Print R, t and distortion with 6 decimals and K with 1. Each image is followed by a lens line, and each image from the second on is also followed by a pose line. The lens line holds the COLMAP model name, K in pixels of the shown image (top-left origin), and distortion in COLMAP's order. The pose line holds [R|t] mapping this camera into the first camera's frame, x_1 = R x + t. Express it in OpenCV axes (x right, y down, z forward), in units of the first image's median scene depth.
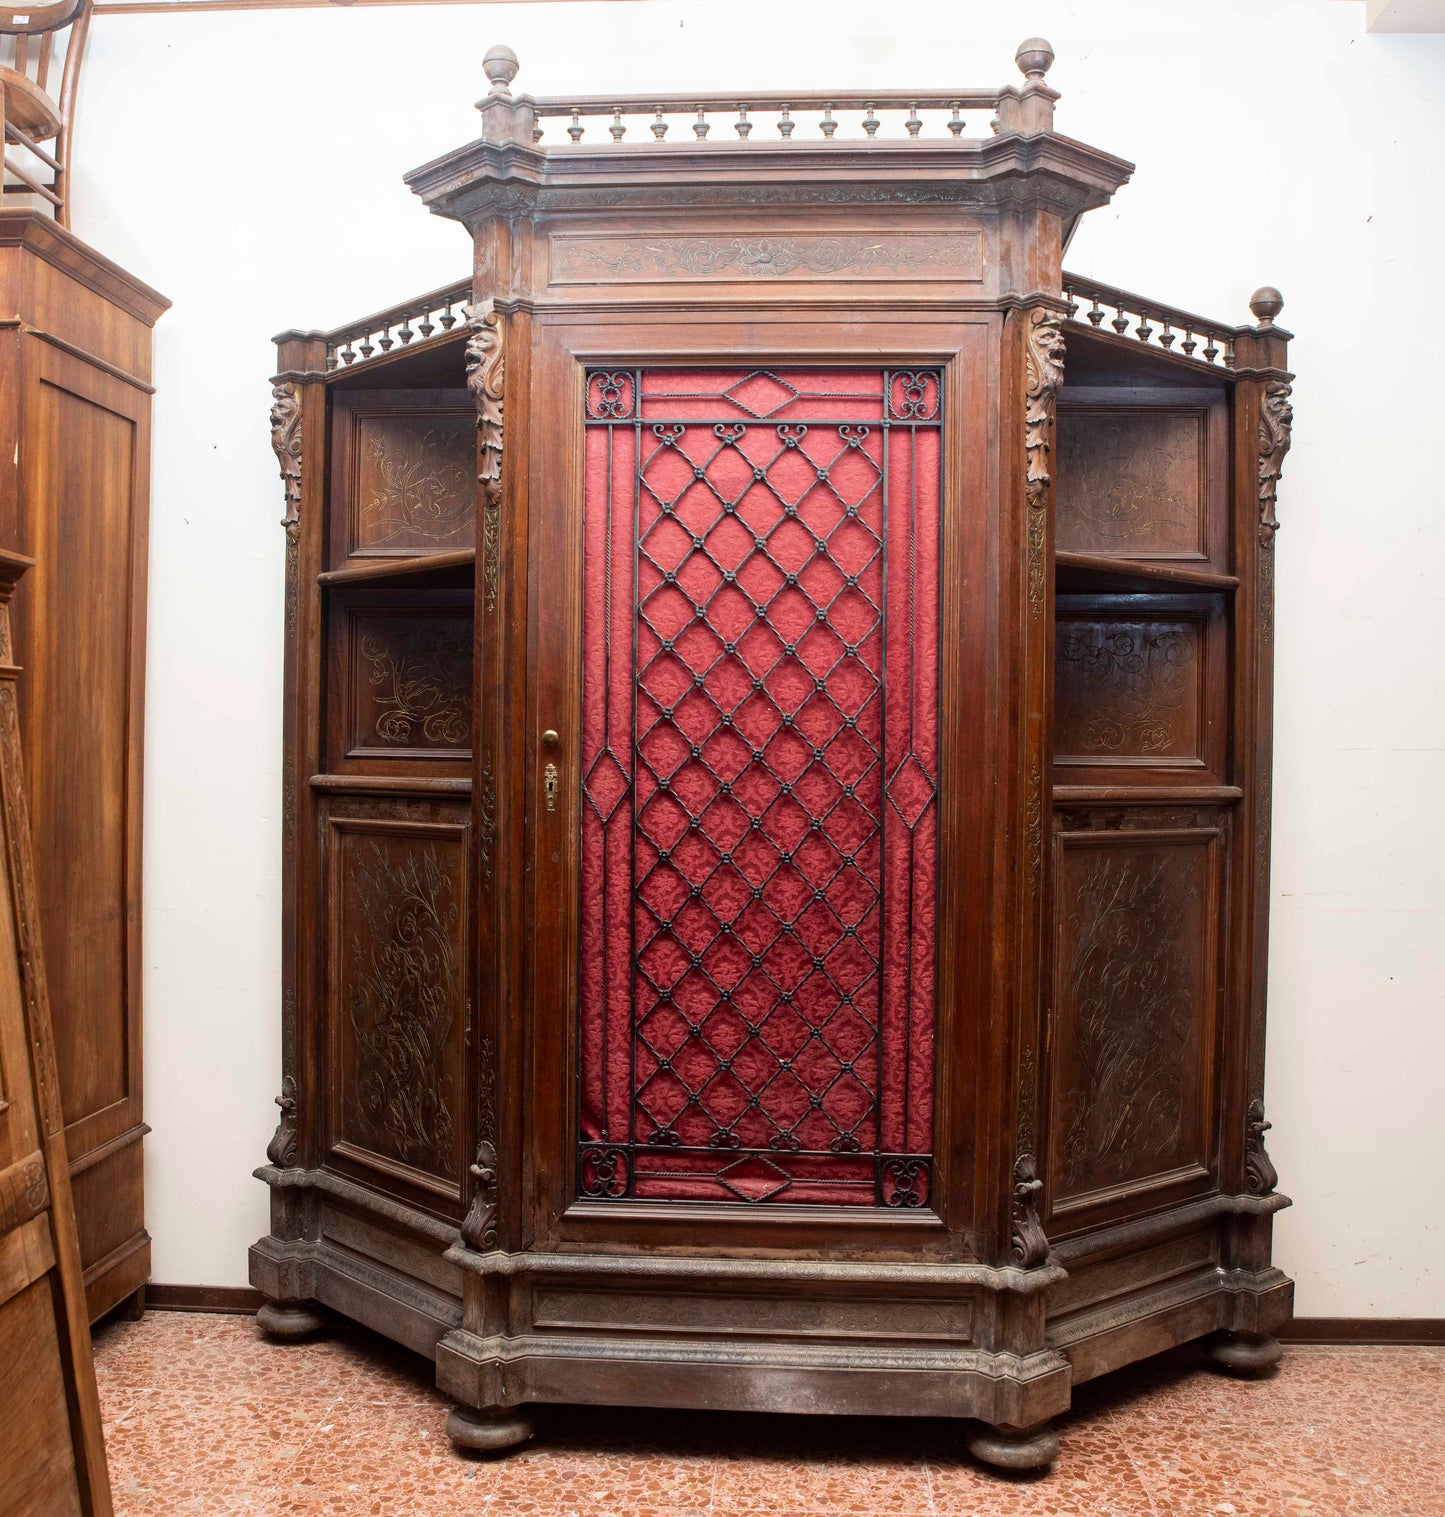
lens RADIAL K [[1545.2, 0, 722.8], [0, 1545.2, 786.9], [0, 0, 1]] dist [-0.105430, 0.018108]
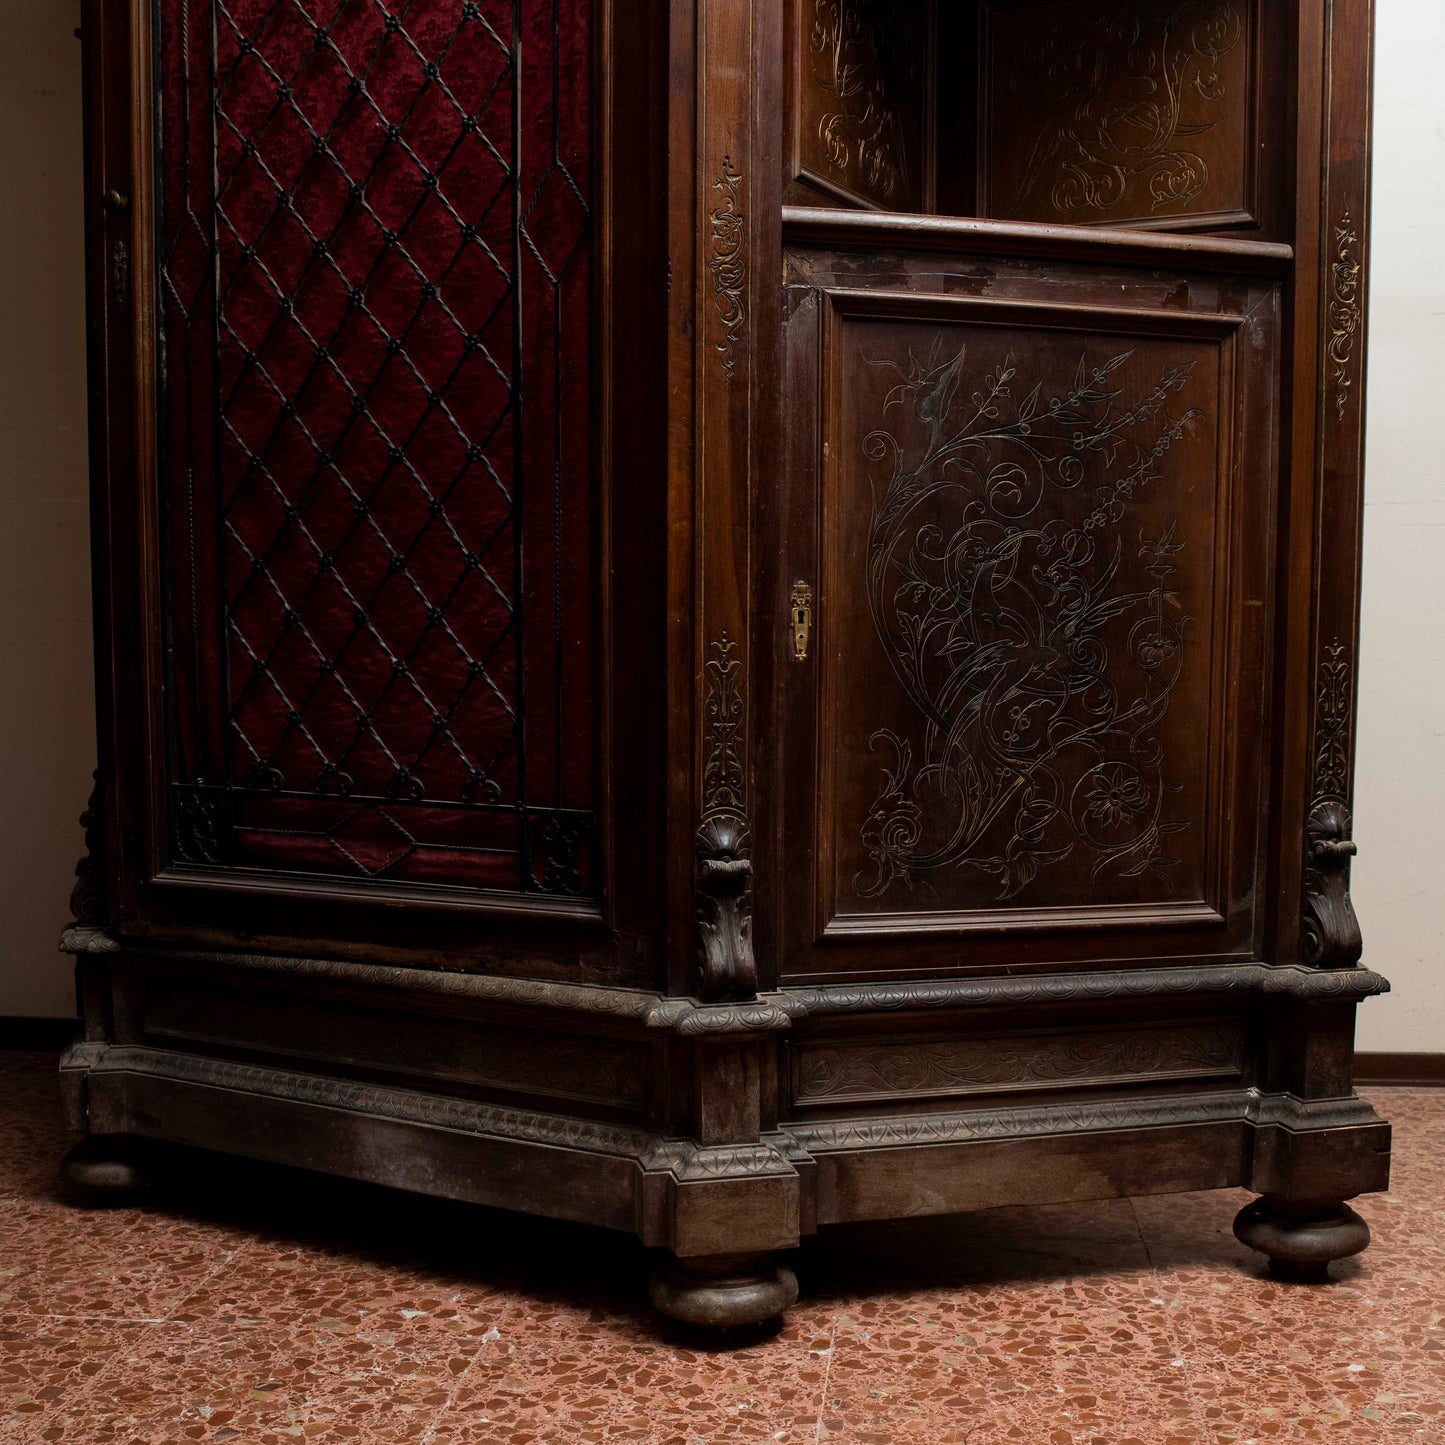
lens RADIAL K [[1757.4, 0, 851.0], [0, 1757.4, 853.4], [0, 0, 1]] dist [-0.135606, 0.072310]
pose [[0.924967, 0.041763, -0.377746, 0.491995], [-0.000597, 0.994102, 0.108445, 0.175183], [0.380047, -0.100082, 0.919537, 0.371876]]
